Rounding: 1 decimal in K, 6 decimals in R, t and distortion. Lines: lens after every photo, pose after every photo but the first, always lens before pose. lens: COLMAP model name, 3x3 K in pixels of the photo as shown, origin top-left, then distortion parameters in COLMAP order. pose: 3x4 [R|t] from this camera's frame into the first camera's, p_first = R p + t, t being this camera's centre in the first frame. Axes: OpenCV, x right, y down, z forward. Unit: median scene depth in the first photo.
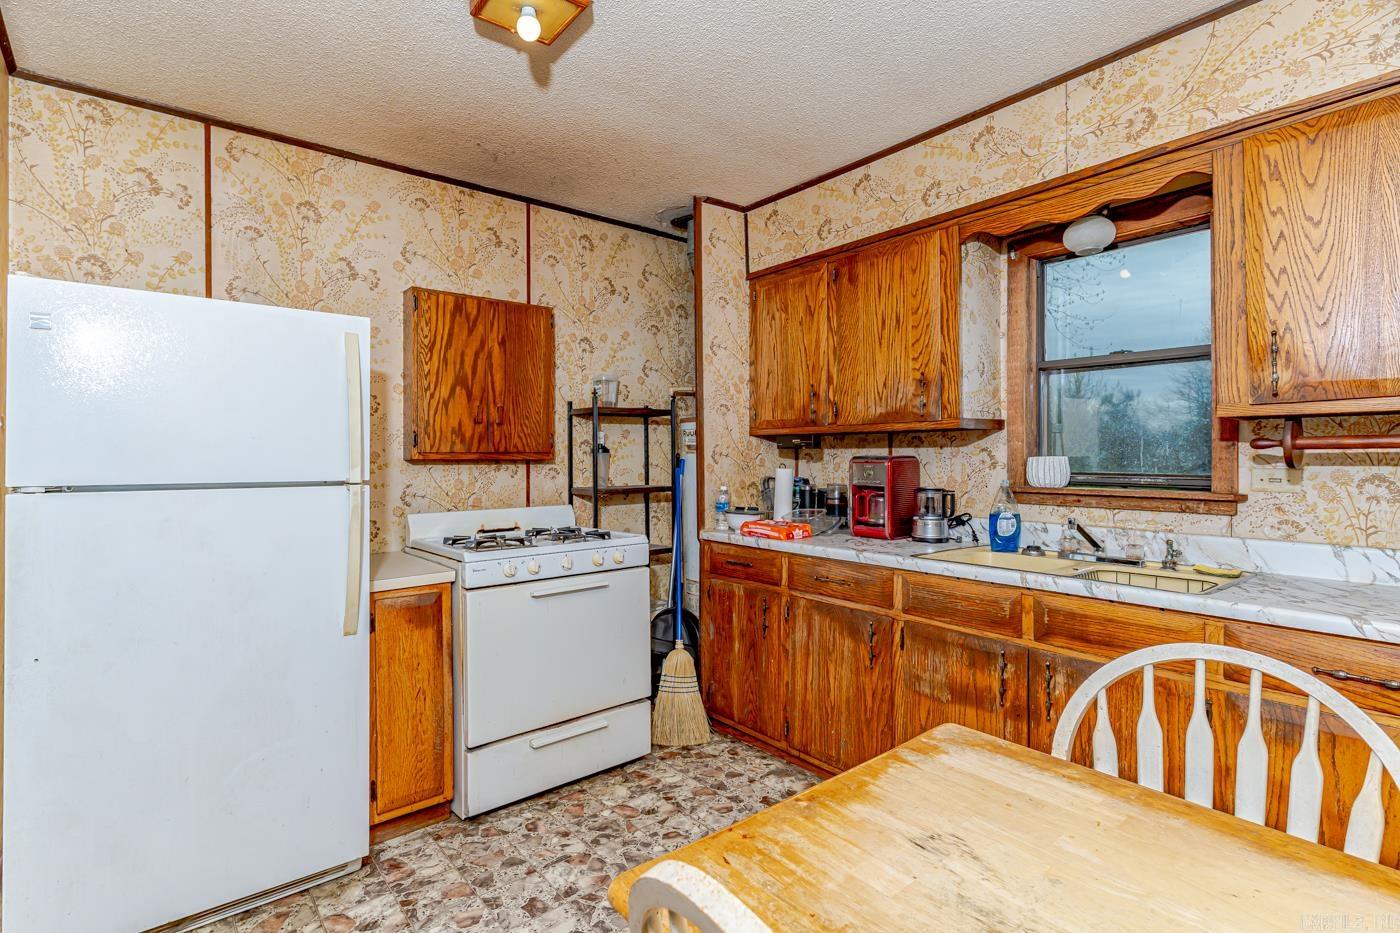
lens RADIAL K [[676.3, 0, 699.2], [0, 676.3, 457.9], [0, 0, 1]] dist [-0.001803, 0.001242]
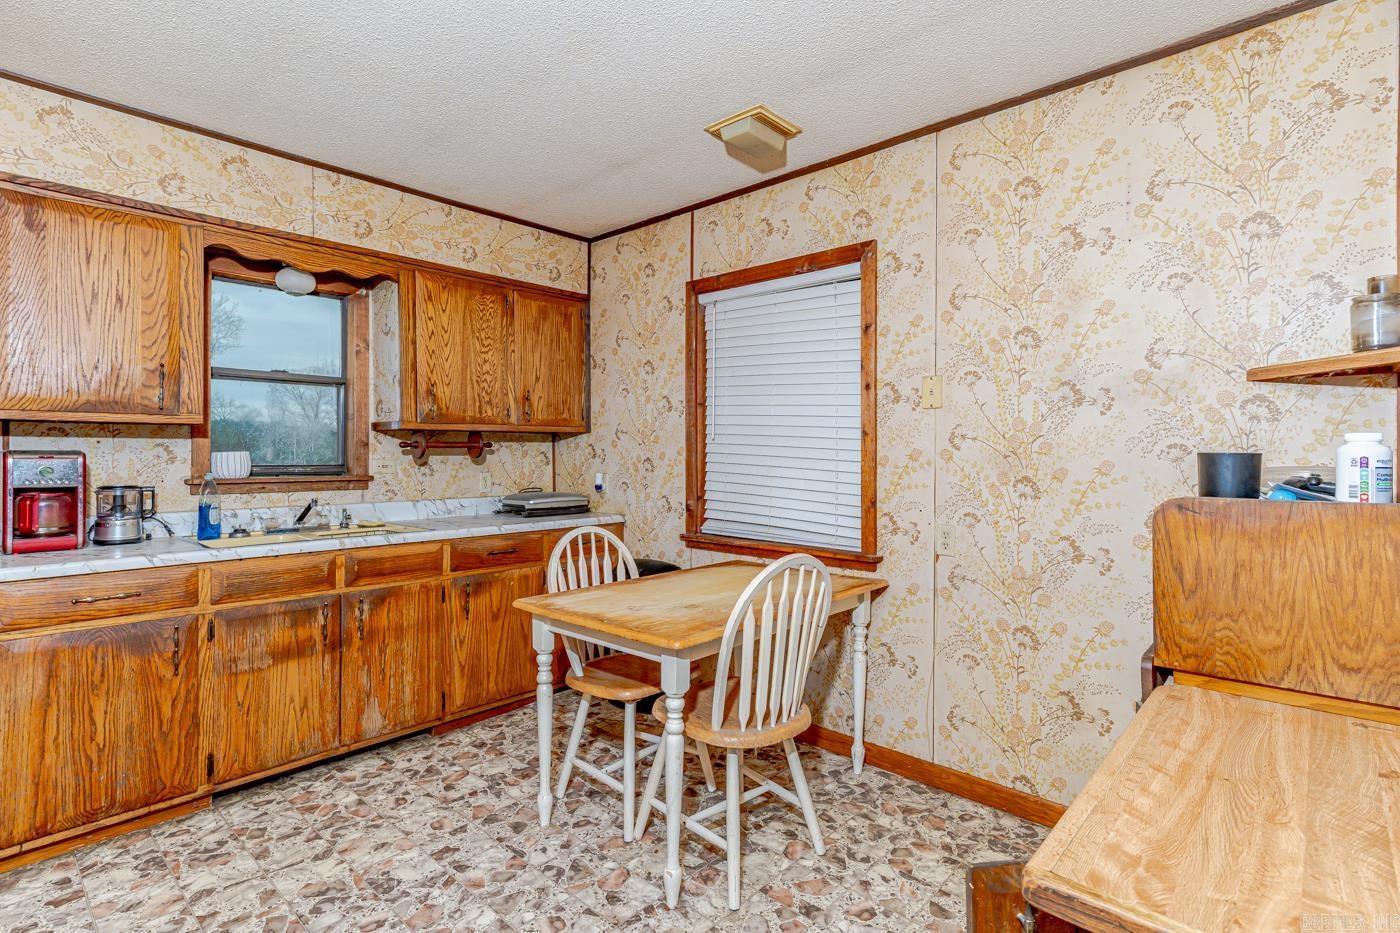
lens RADIAL K [[676.3, 0, 680.1], [0, 676.3, 459.1], [0, 0, 1]] dist [-0.001803, 0.001242]
pose [[-0.134982, -0.006635, 0.990826, -0.689958], [0.000124, 0.999977, 0.006713, 0.002673], [-0.990848, 0.001029, -0.134978, 0.378268]]
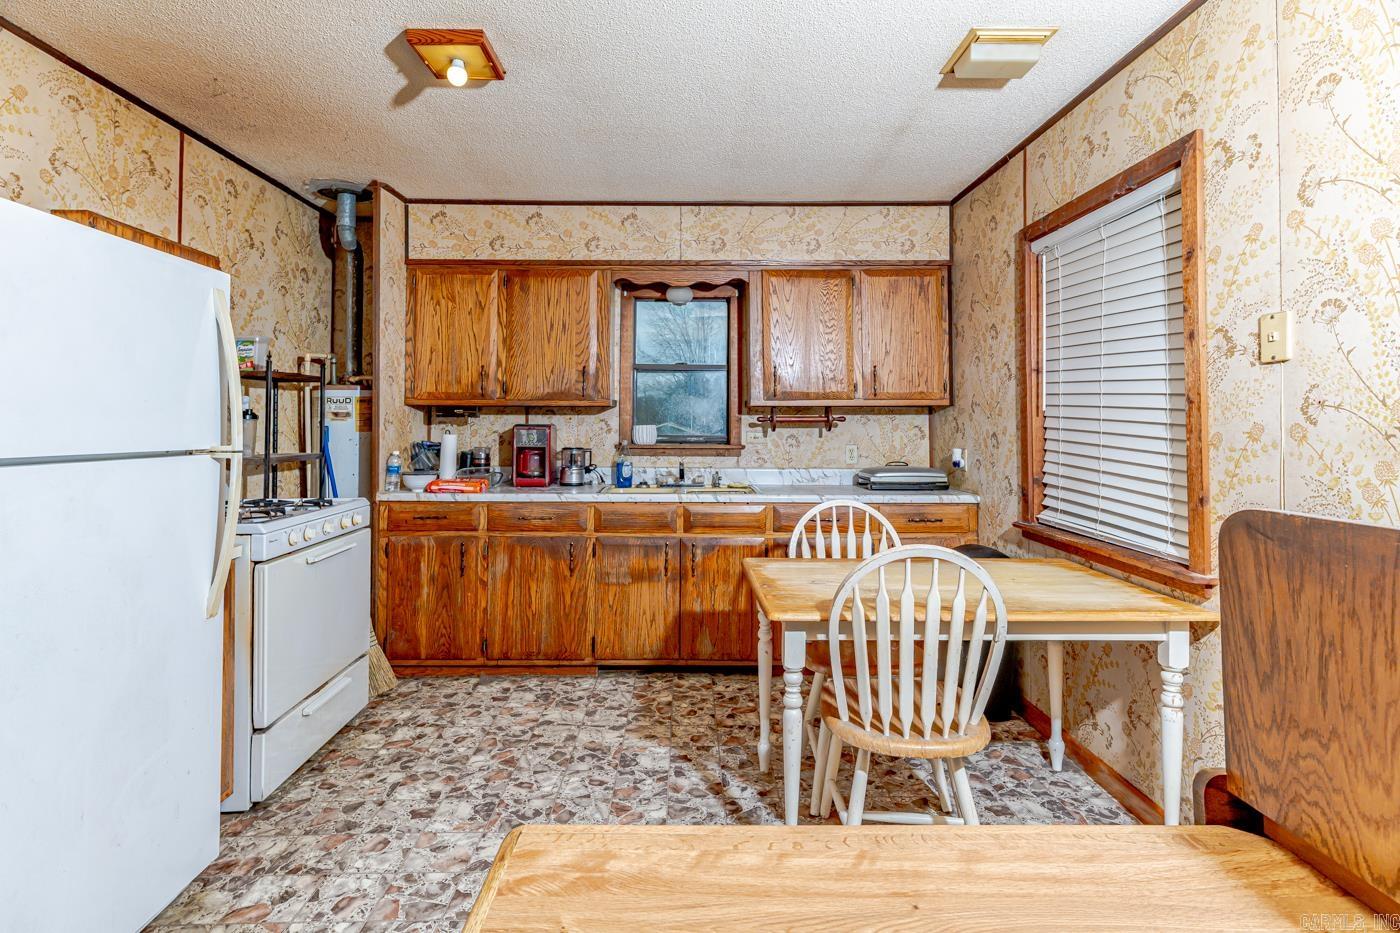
lens RADIAL K [[676.3, 0, 693.3], [0, 676.3, 411.7], [0, 0, 1]] dist [-0.001803, 0.001242]
pose [[0.618401, 0.019455, 0.785622, -0.619547], [-0.004233, 0.999761, -0.021425, -0.000229], [-0.785852, 0.009923, 0.618336, -0.061754]]
